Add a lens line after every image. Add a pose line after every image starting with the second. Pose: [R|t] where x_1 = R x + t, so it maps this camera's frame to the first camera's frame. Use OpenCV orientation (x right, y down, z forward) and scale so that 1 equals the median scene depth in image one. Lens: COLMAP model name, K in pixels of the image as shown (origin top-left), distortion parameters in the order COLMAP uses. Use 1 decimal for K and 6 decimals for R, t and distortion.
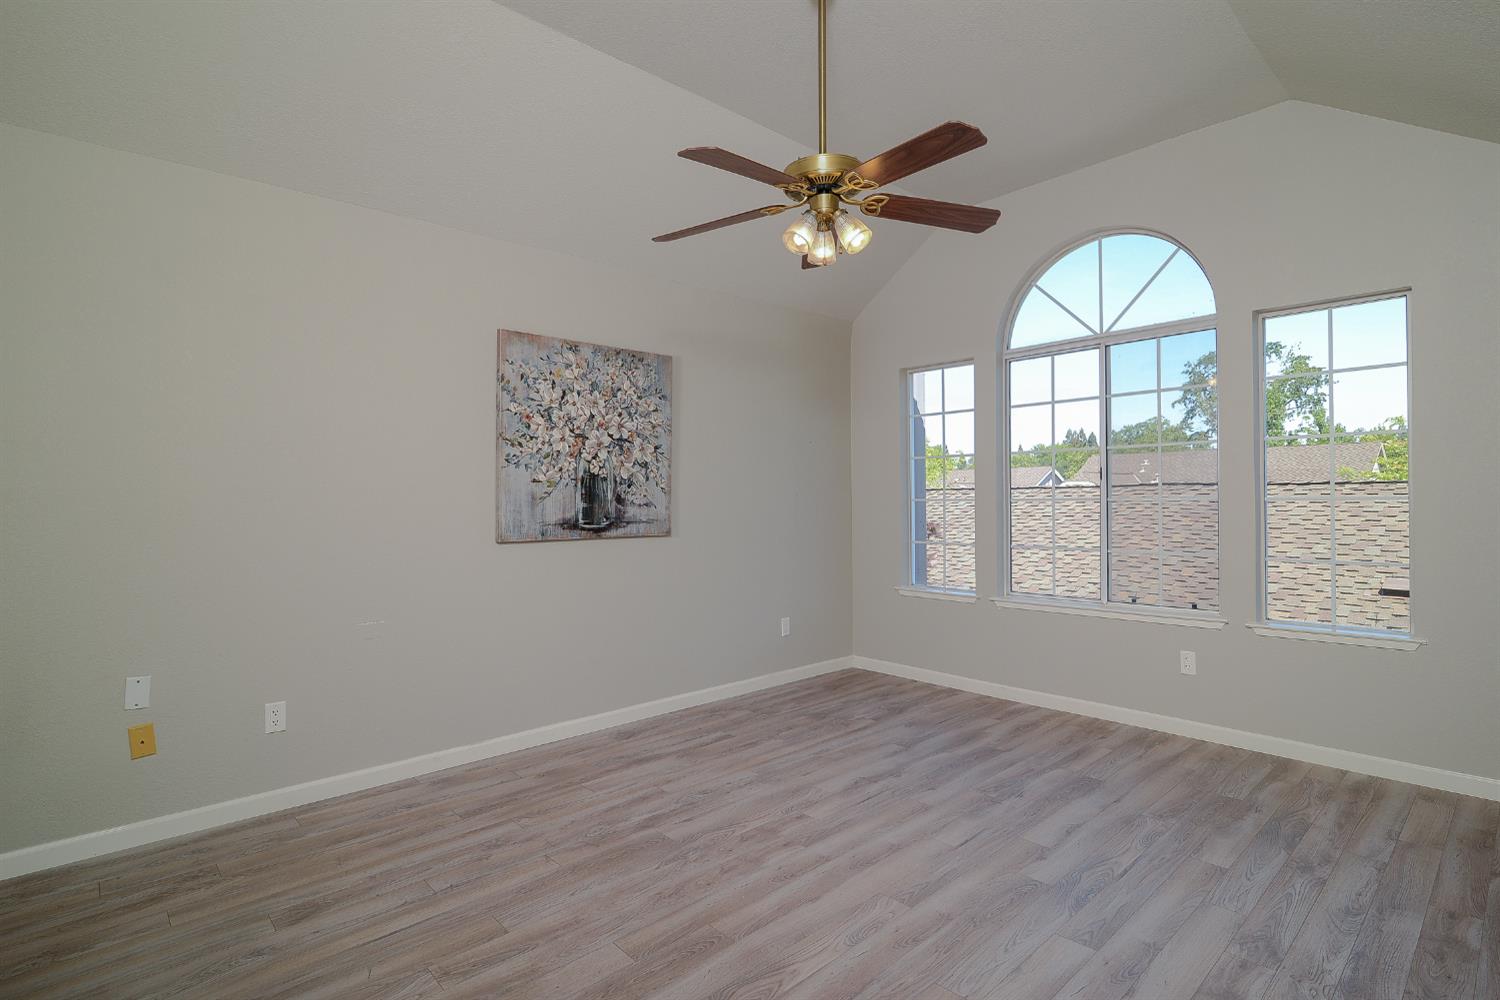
lens RADIAL K [[715.6, 0, 754.9], [0, 715.6, 499.1], [0, 0, 1]] dist [-0.008096, -0.000024]
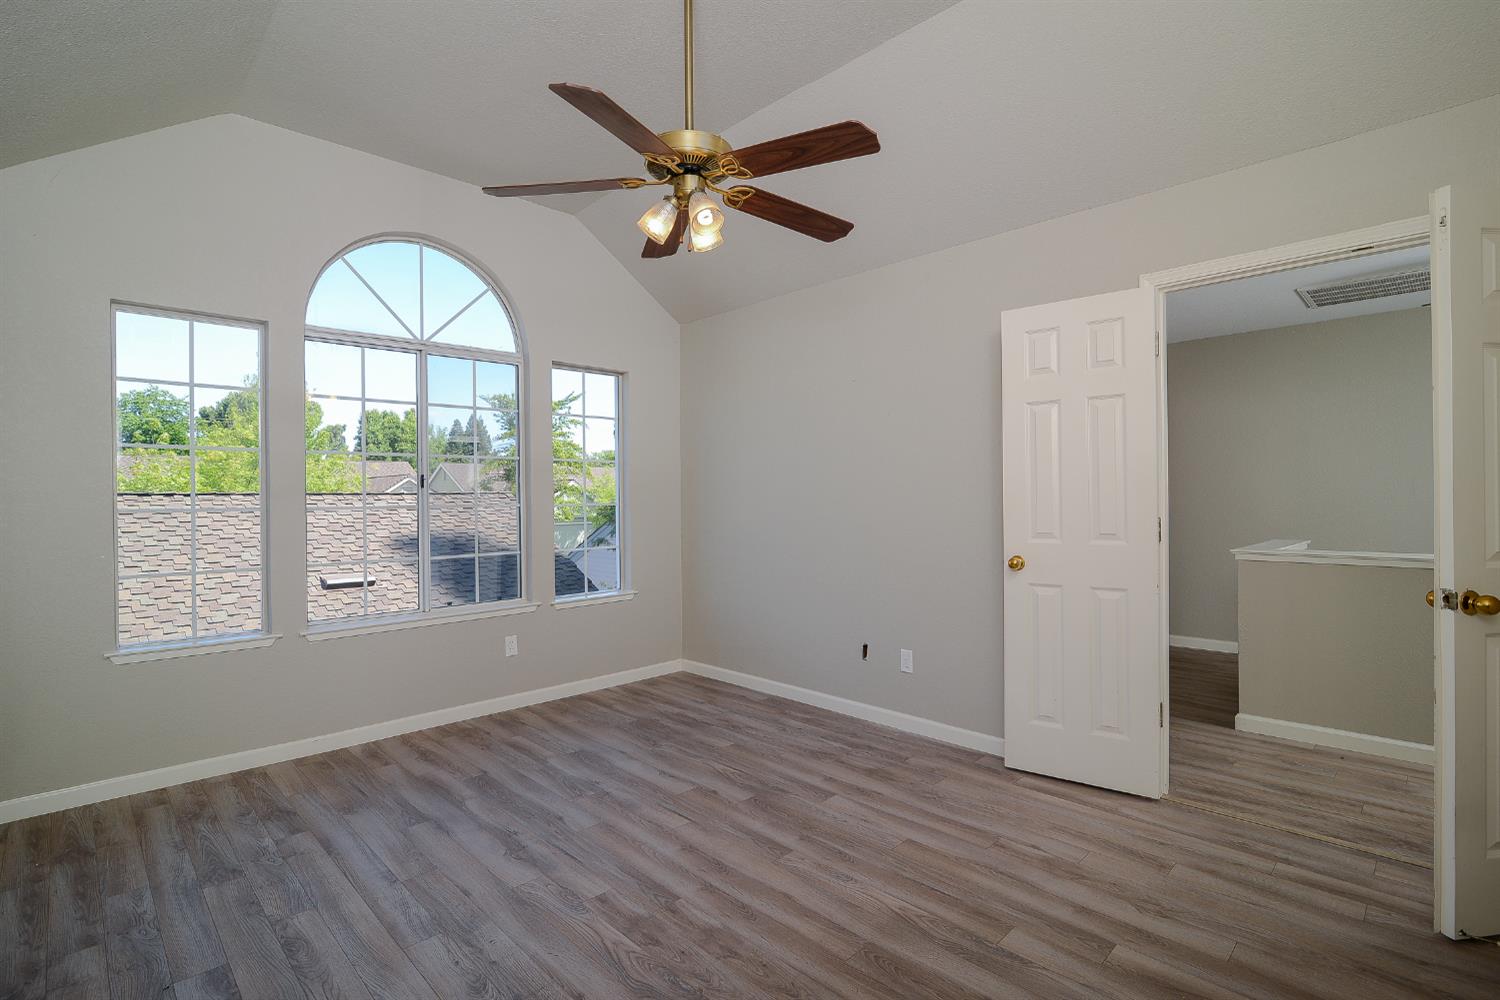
lens RADIAL K [[709.1, 0, 722.2], [0, 709.1, 497.9], [0, 0, 1]] dist [-0.004695, -0.000261]
pose [[-0.002660, 0.009395, 0.999952, -0.575157], [0.010246, 0.999904, -0.009367, 0.001482], [-0.999944, 0.010221, -0.002756, 0.673702]]
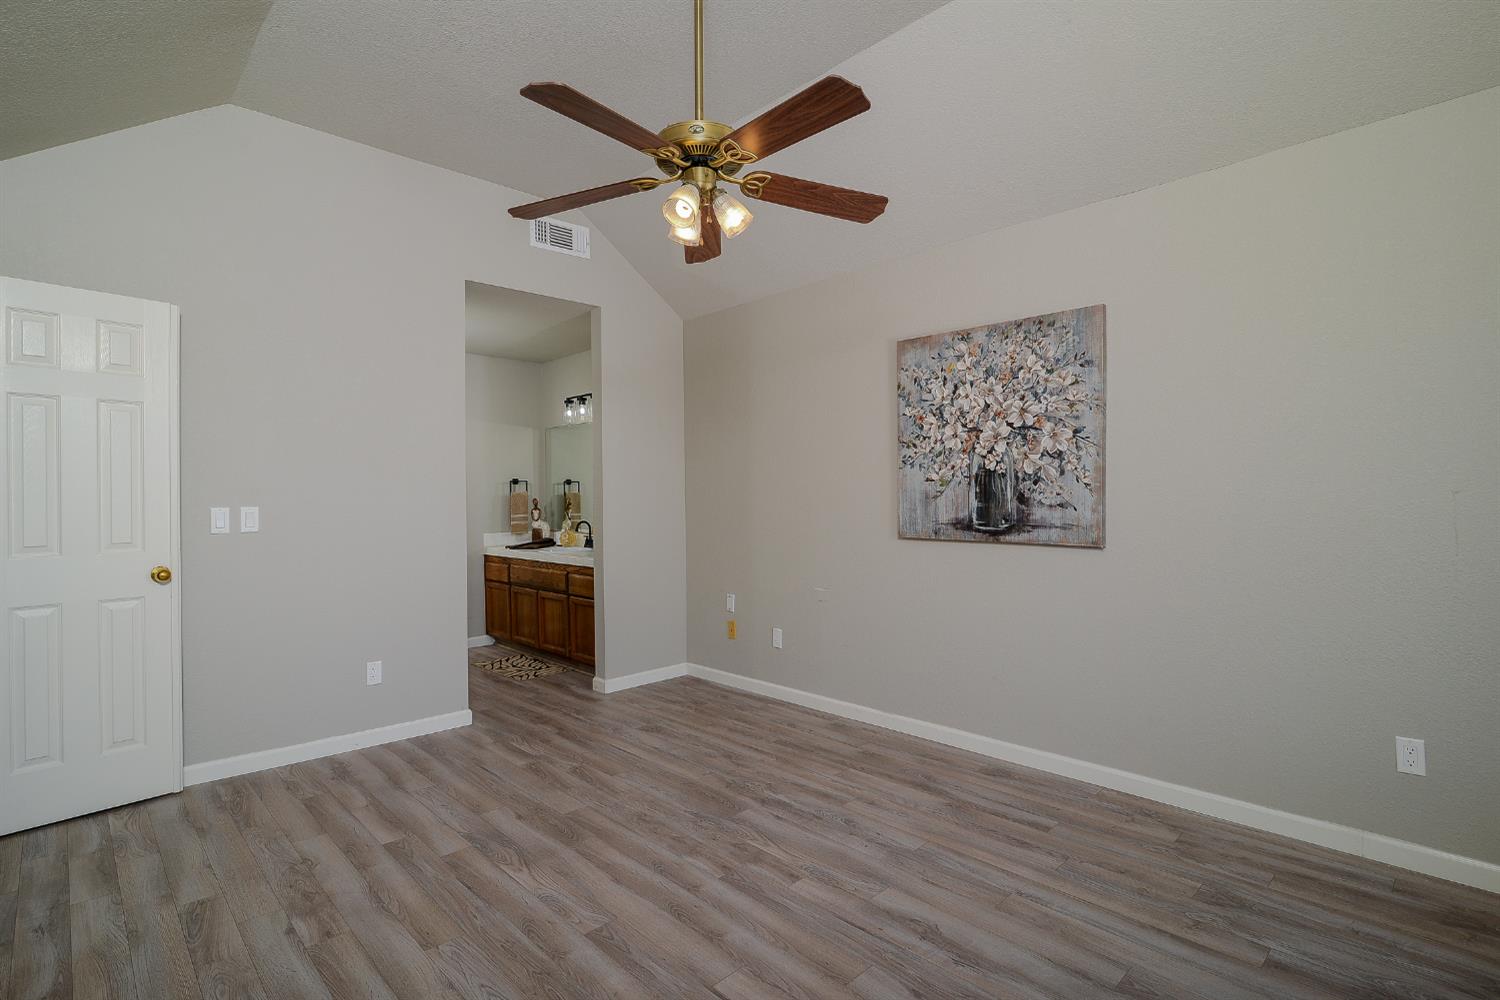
lens RADIAL K [[715.6, 0, 754.9], [0, 715.6, 499.1], [0, 0, 1]] dist [-0.008096, -0.000024]
pose [[0.038649, 0.010579, -0.999197, 0.708332], [0.004611, 0.999931, 0.010765, -0.010461], [0.999242, -0.005024, 0.038598, 0.721552]]
